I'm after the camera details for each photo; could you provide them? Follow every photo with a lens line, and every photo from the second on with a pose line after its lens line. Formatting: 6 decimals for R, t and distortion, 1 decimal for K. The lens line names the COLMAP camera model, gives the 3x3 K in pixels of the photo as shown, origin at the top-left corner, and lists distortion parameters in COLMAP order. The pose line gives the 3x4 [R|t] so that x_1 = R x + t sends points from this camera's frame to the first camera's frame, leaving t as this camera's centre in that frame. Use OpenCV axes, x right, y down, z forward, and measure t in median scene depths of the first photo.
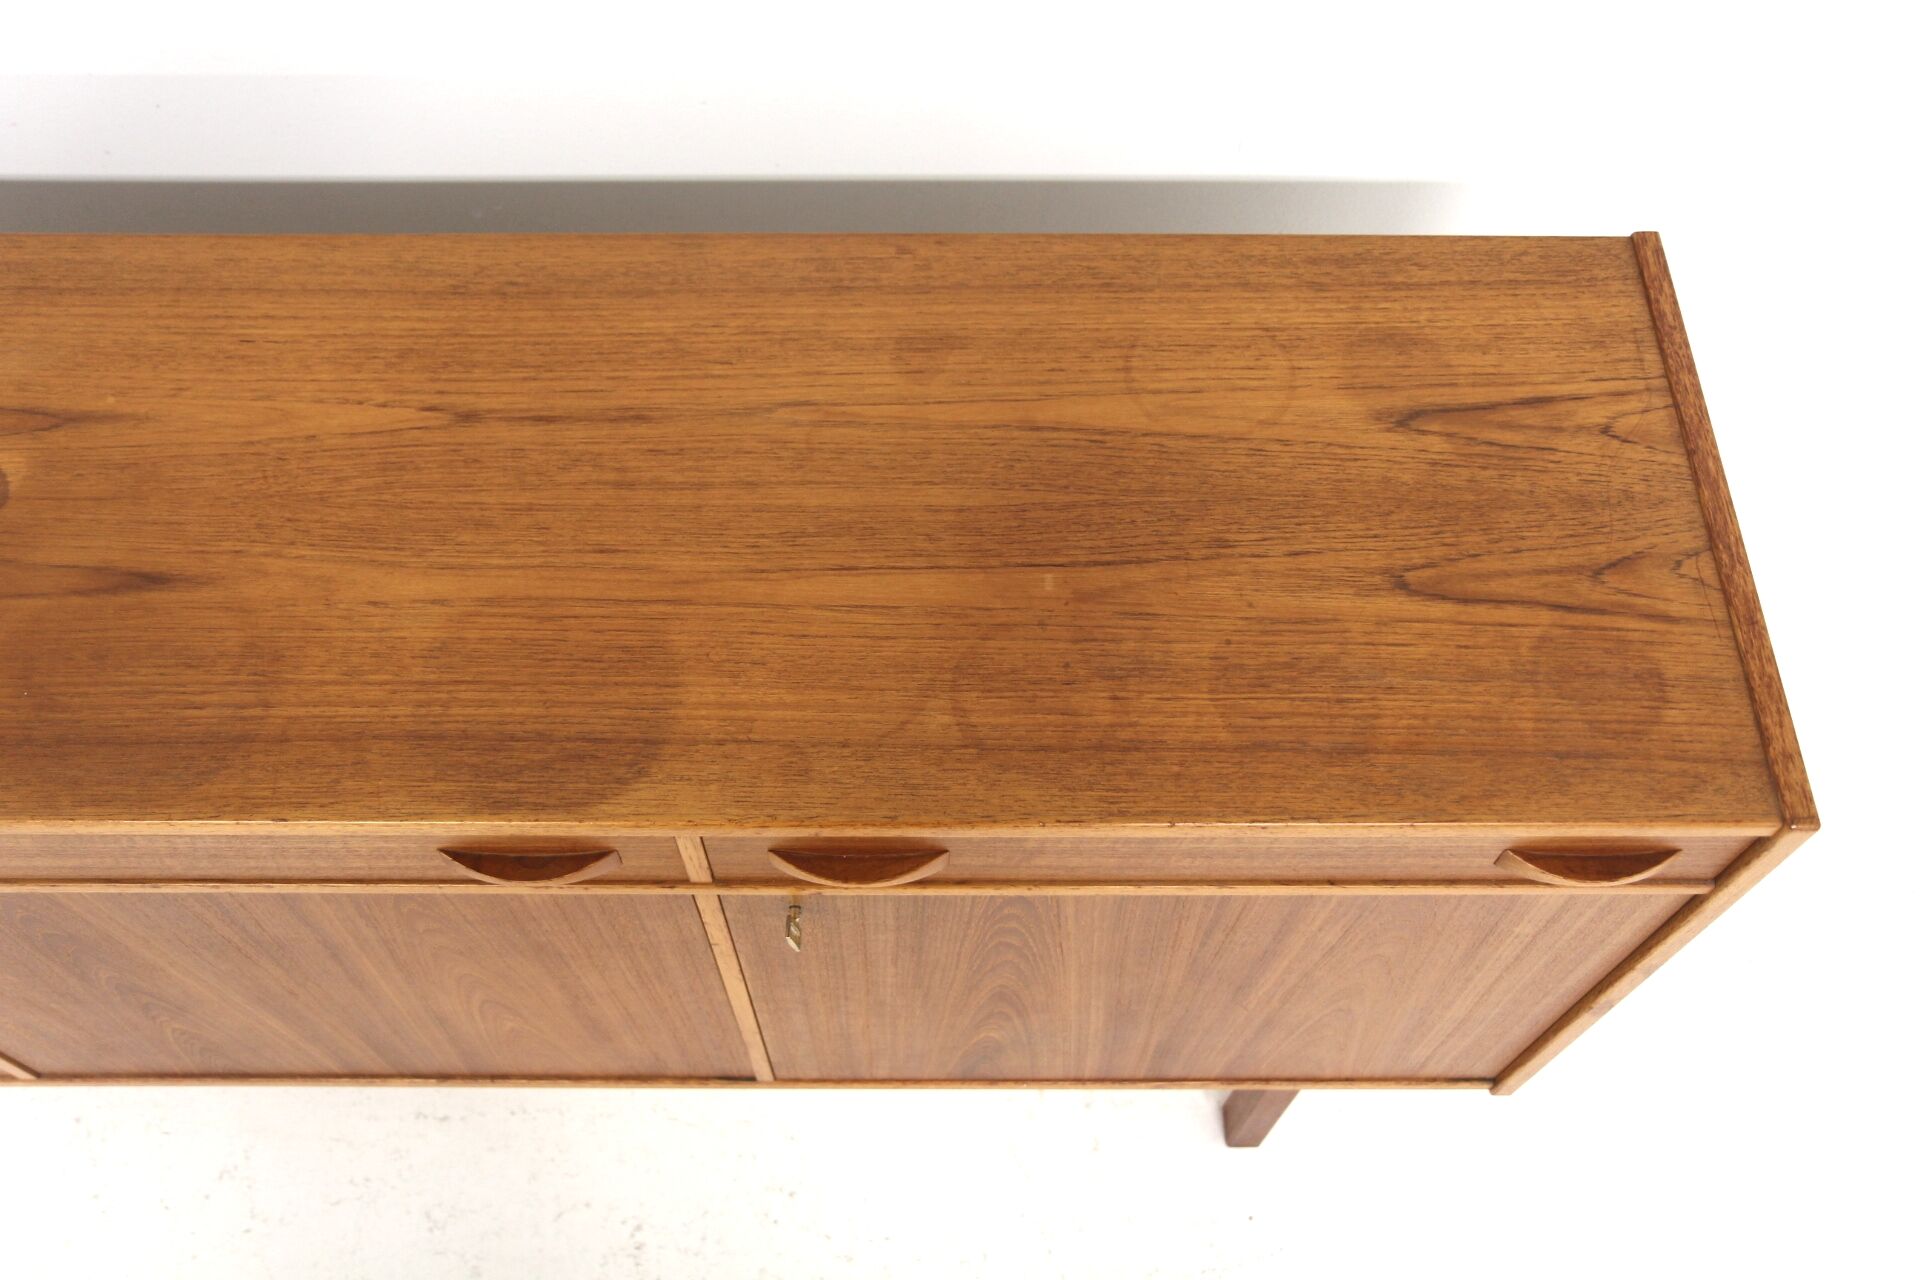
lens RADIAL K [[1708.9, 0, 953.7], [0, 1708.9, 626.9], [0, 0, 1]] dist [-0.042382, 0.075900]
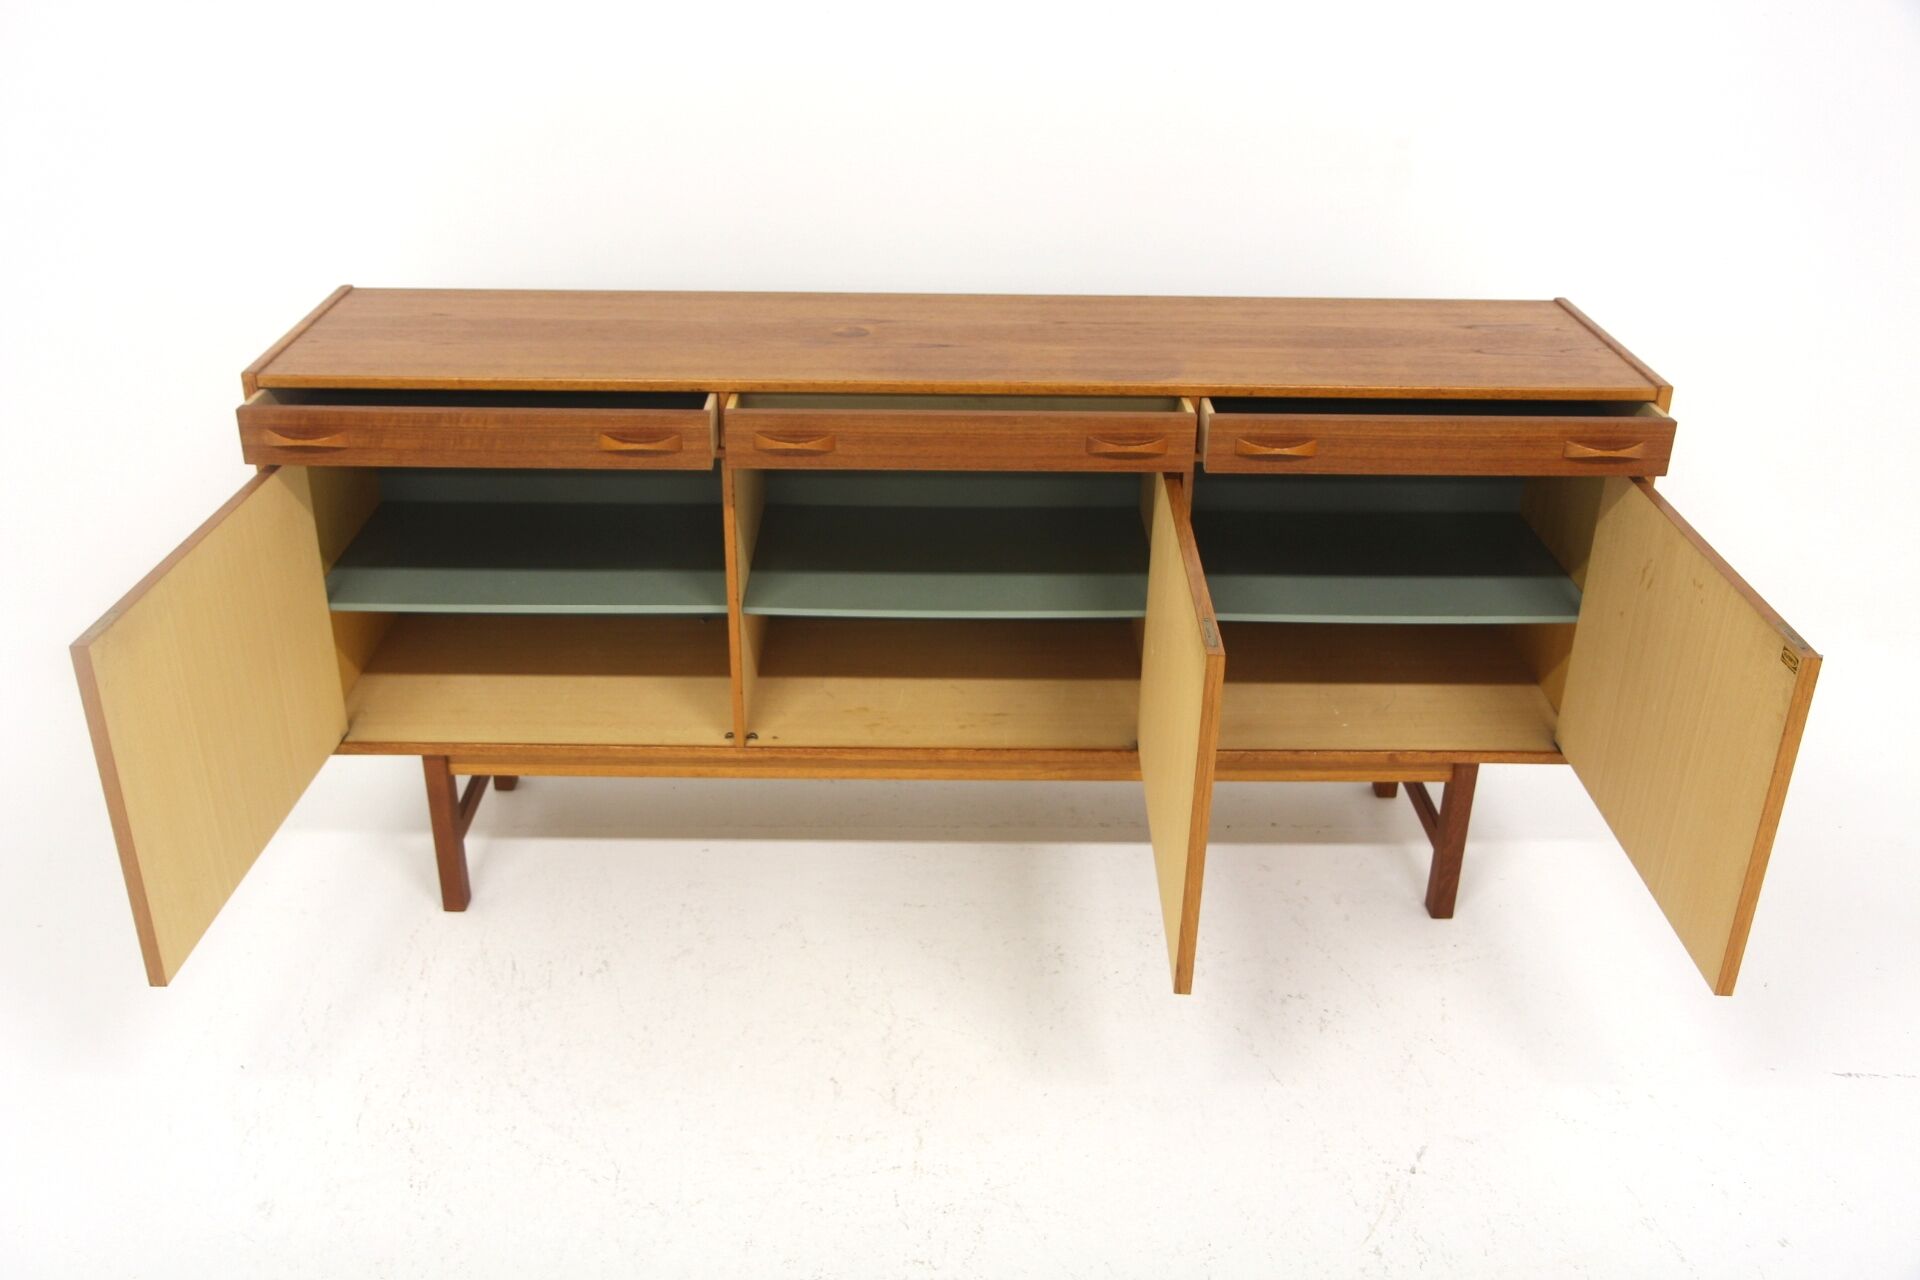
lens RADIAL K [[1766.3, 0, 967.9], [0, 1766.3, 636.2], [0, 0, 1]] dist [-0.021005, 0.000000]
pose [[0.999786, 0.002567, 0.020548, -0.474789], [0.009482, 0.825373, -0.564508, 1.613534], [-0.018409, 0.564582, 0.825172, -0.737145]]
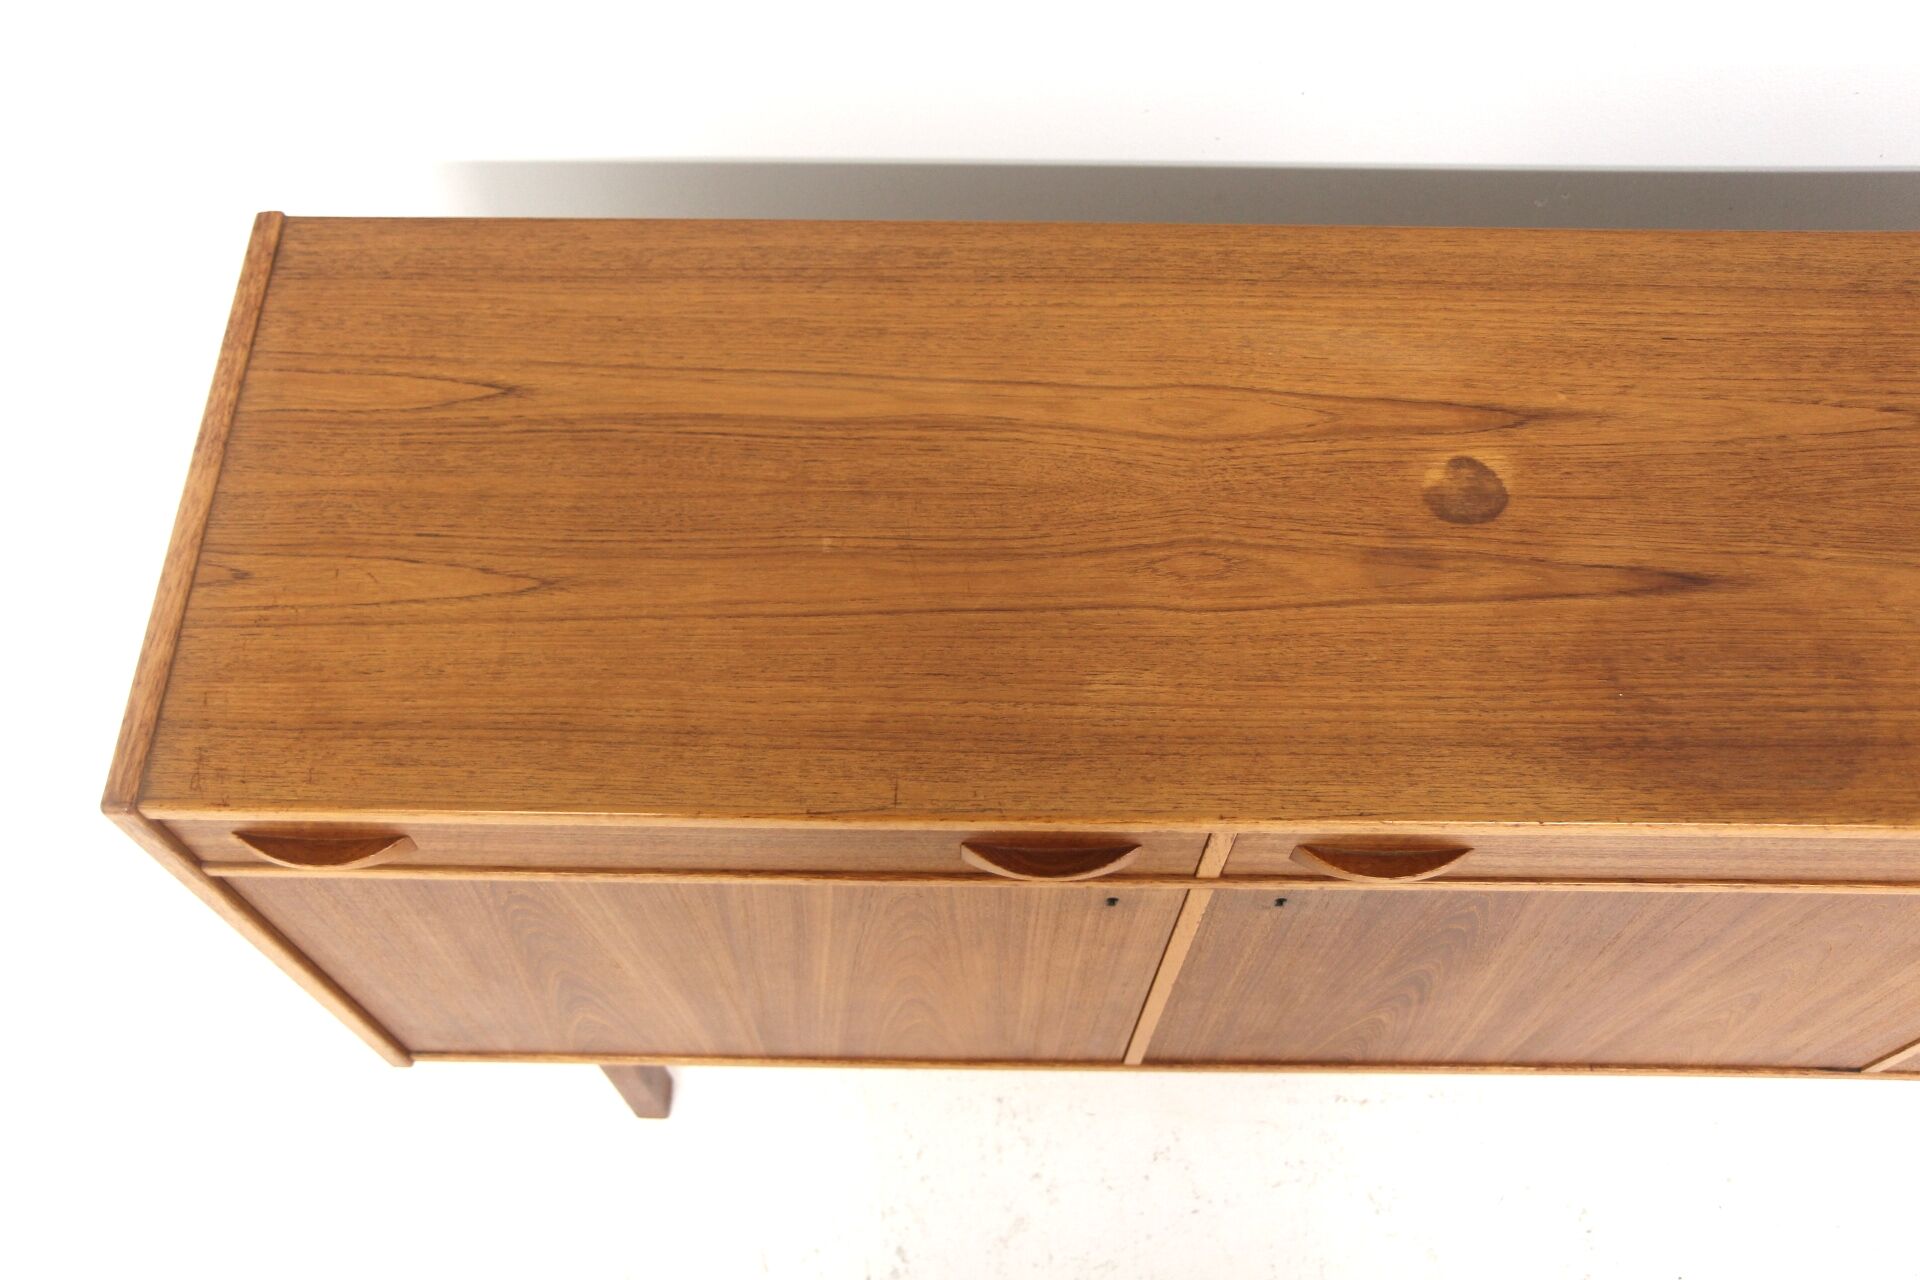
lens RADIAL K [[1708.9, 0, 958.0], [0, 1708.9, 657.7], [0, 0, 1]] dist [-0.042382, 0.075900]
pose [[0.999945, 0.008600, -0.005964, -0.874146], [-0.008467, 0.999721, 0.022035, -0.000923], [0.006152, -0.021983, 0.999739, 0.005743]]
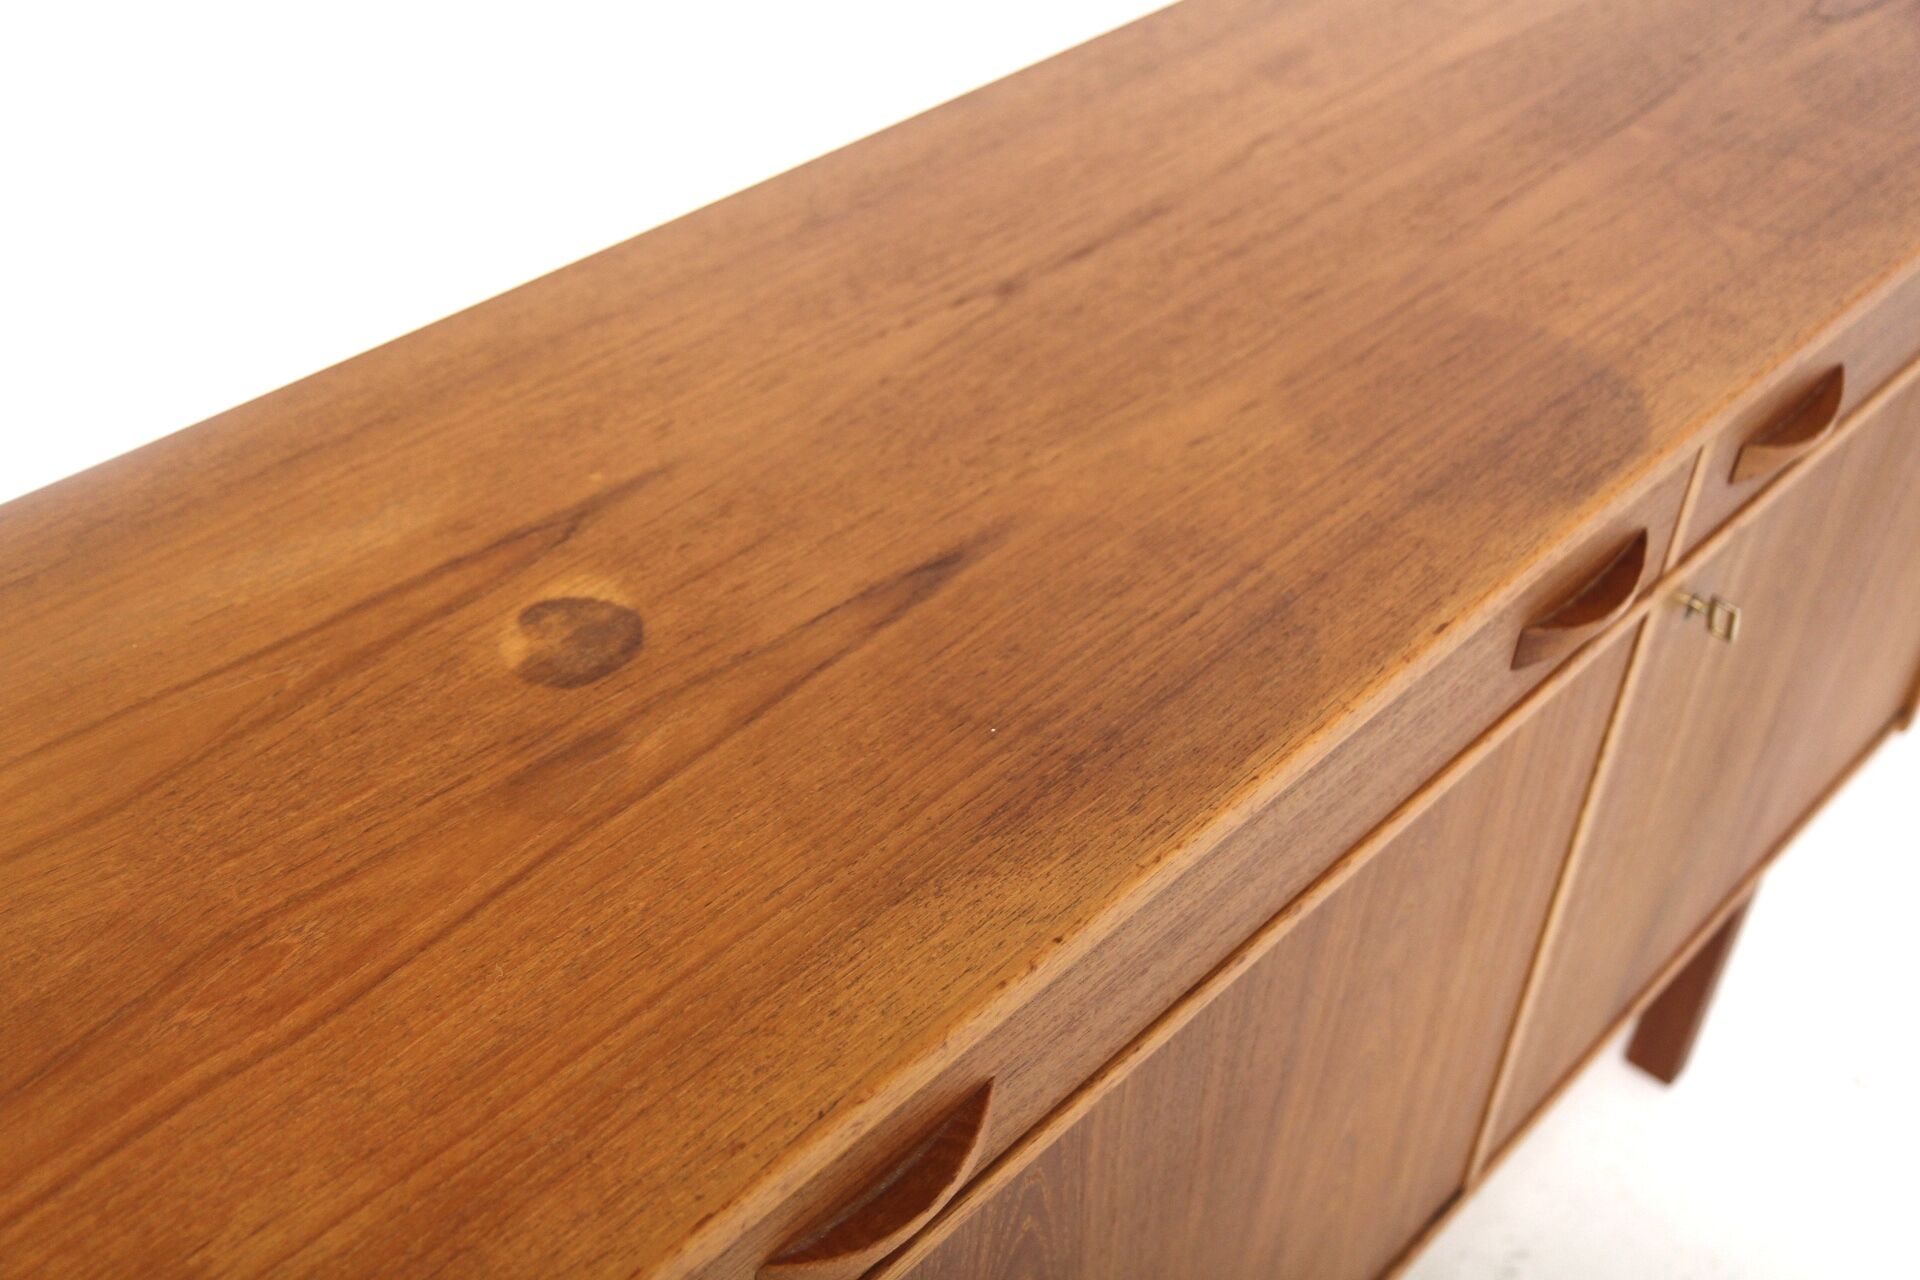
lens RADIAL K [[2113.7, 0, 956.7], [0, 2113.7, 649.3], [0, 0, 1]] dist [0.015048, 0.000000]
pose [[0.678334, -0.447401, 0.582834, -0.919665], [0.619462, 0.774818, -0.126191, 0.097257], [-0.395132, 0.446643, 0.802733, 0.372876]]
